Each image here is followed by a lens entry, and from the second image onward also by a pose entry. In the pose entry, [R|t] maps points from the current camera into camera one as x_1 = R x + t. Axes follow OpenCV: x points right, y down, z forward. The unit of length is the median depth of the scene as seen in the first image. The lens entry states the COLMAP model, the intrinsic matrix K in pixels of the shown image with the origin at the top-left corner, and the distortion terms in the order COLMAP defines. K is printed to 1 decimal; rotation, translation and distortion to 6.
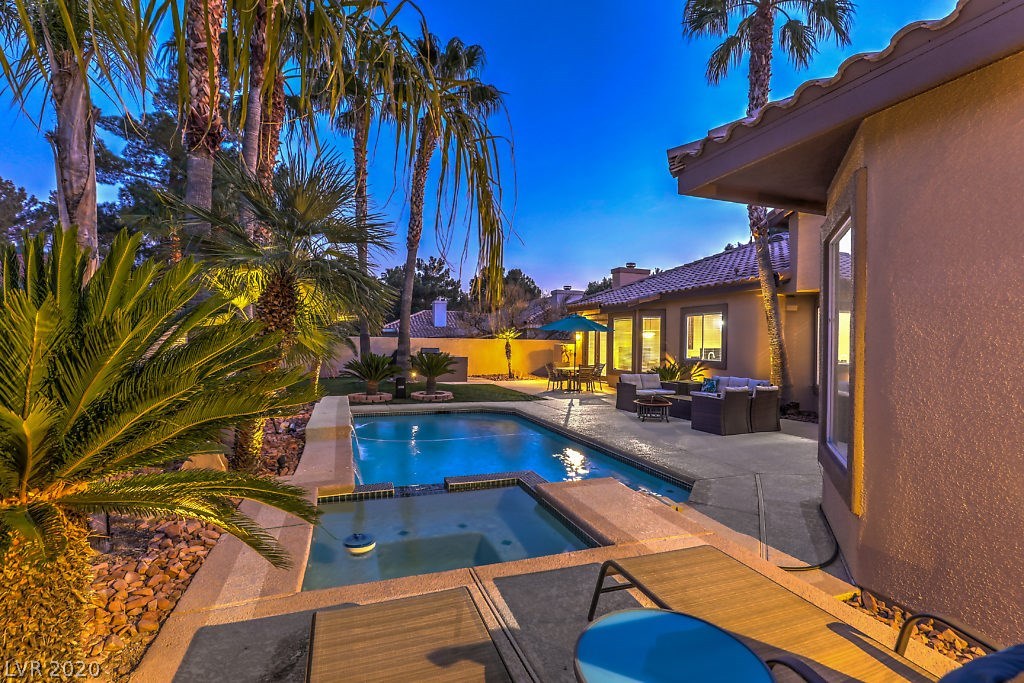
lens RADIAL K [[477.9, 0, 511.8], [0, 477.9, 342.7], [0, 0, 1]] dist [-0.032768, -0.000100]
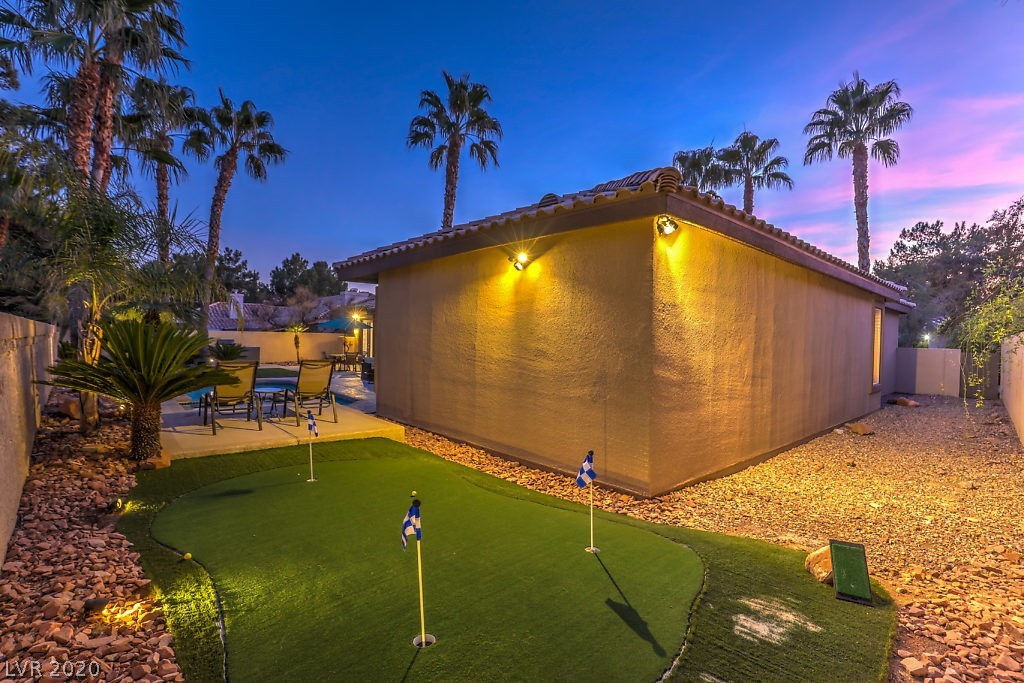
lens RADIAL K [[477.9, 0, 514.9], [0, 477.9, 343.9], [0, 0, 1]] dist [-0.032768, -0.000100]
pose [[0.928333, 0.001006, 0.371747, 0.057103], [-0.008859, 0.999772, 0.019417, -0.006667], [-0.371643, -0.021318, 0.928131, -0.337281]]
